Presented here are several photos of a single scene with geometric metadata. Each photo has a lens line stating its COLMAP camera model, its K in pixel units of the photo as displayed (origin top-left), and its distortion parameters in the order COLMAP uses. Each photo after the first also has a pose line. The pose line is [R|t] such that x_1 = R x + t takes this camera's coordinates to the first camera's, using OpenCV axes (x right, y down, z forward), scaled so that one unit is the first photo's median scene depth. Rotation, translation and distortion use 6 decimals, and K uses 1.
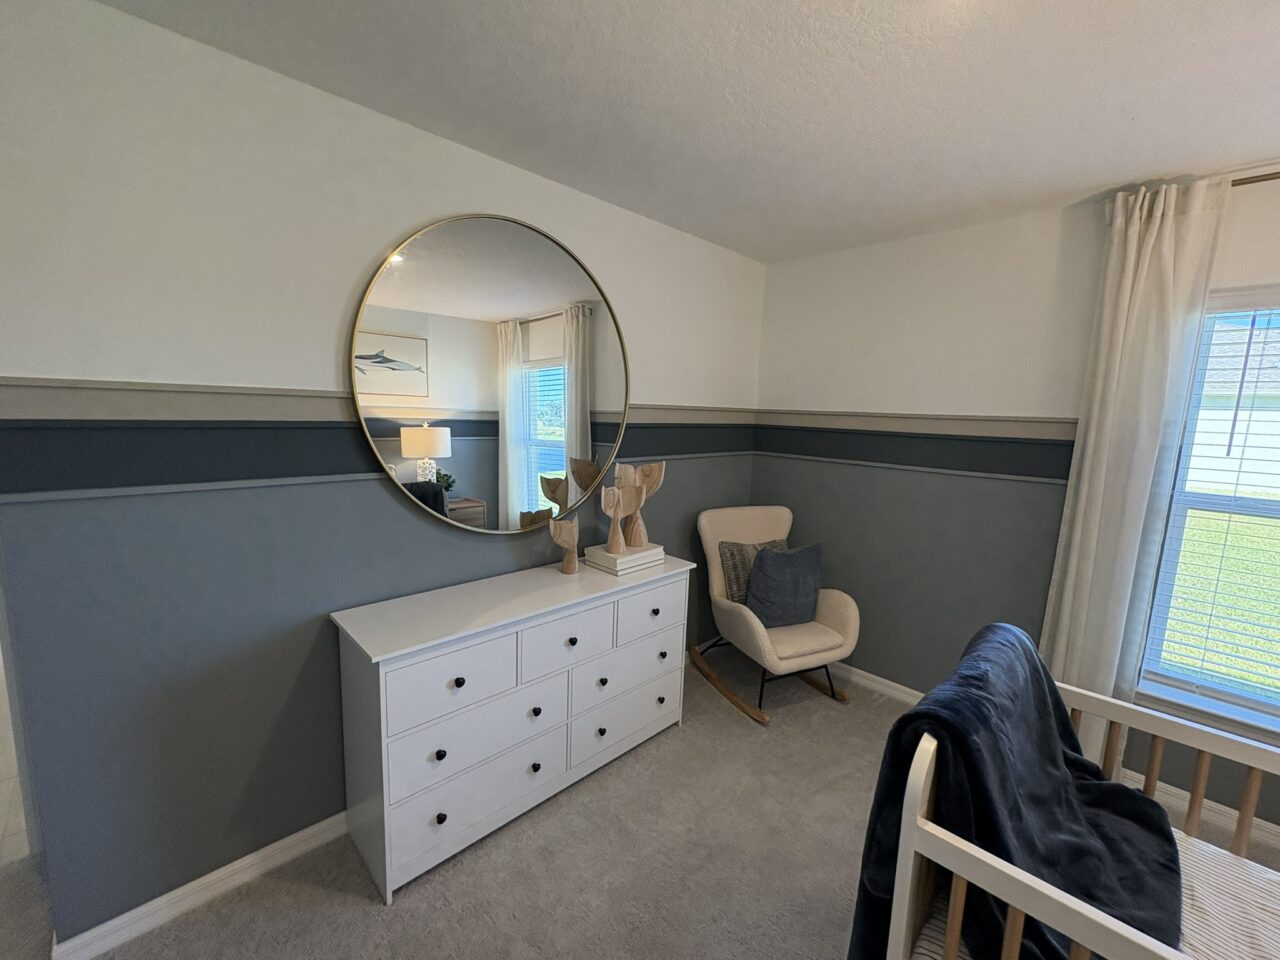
lens RADIAL K [[517.1, 0, 642.4], [0, 517.1, 478.9], [0, 0, 1]] dist [0.000981, 0.000358]
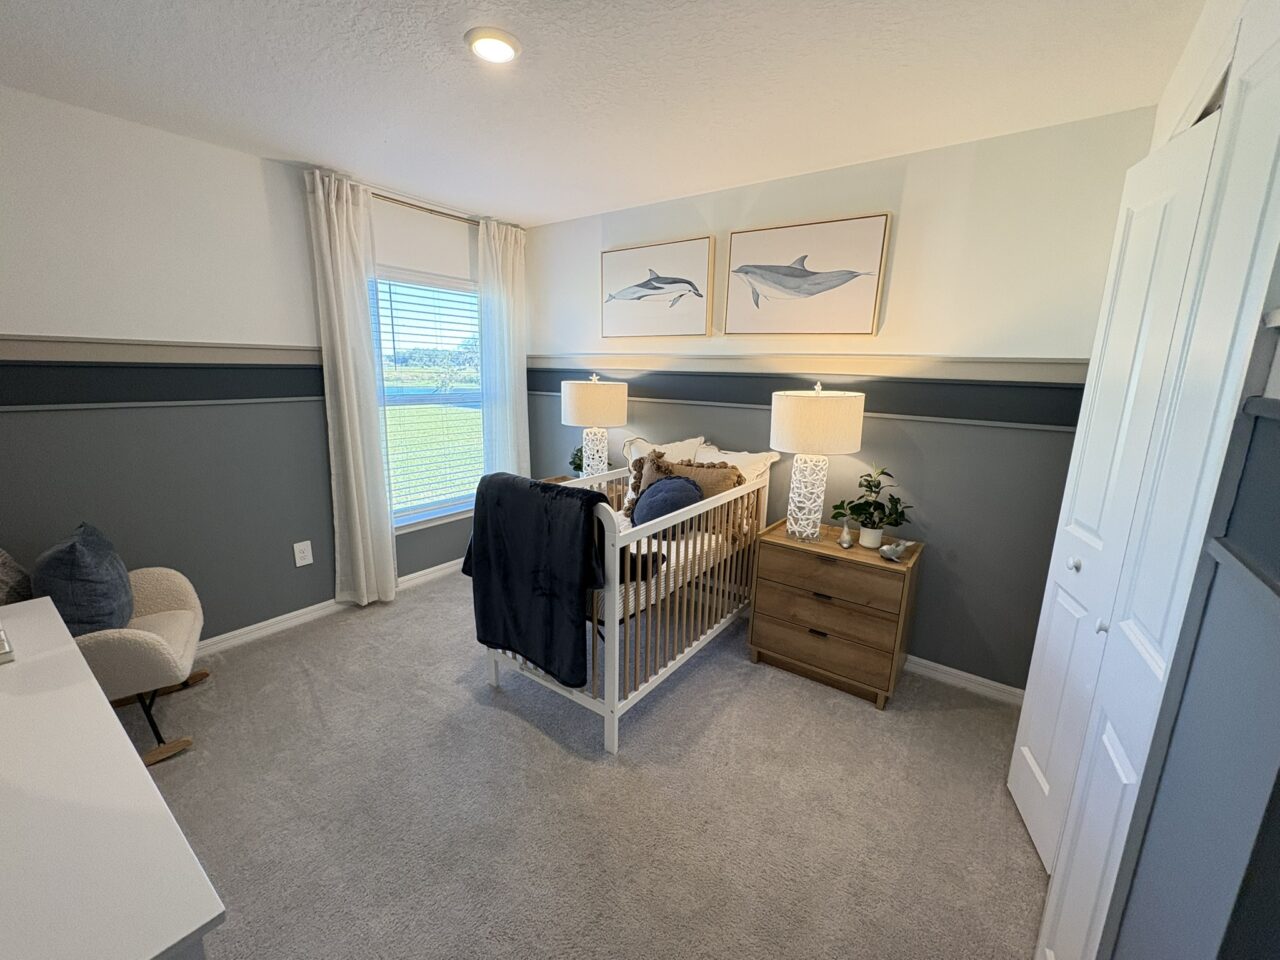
lens RADIAL K [[517.1, 0, 641.6], [0, 517.1, 473.9], [0, 0, 1]] dist [0.000981, 0.000358]
pose [[-0.157451, -0.247878, 0.955911, -0.633523], [0.109393, 0.957649, 0.266347, -0.077759], [-0.981449, 0.146506, -0.123667, 0.465866]]
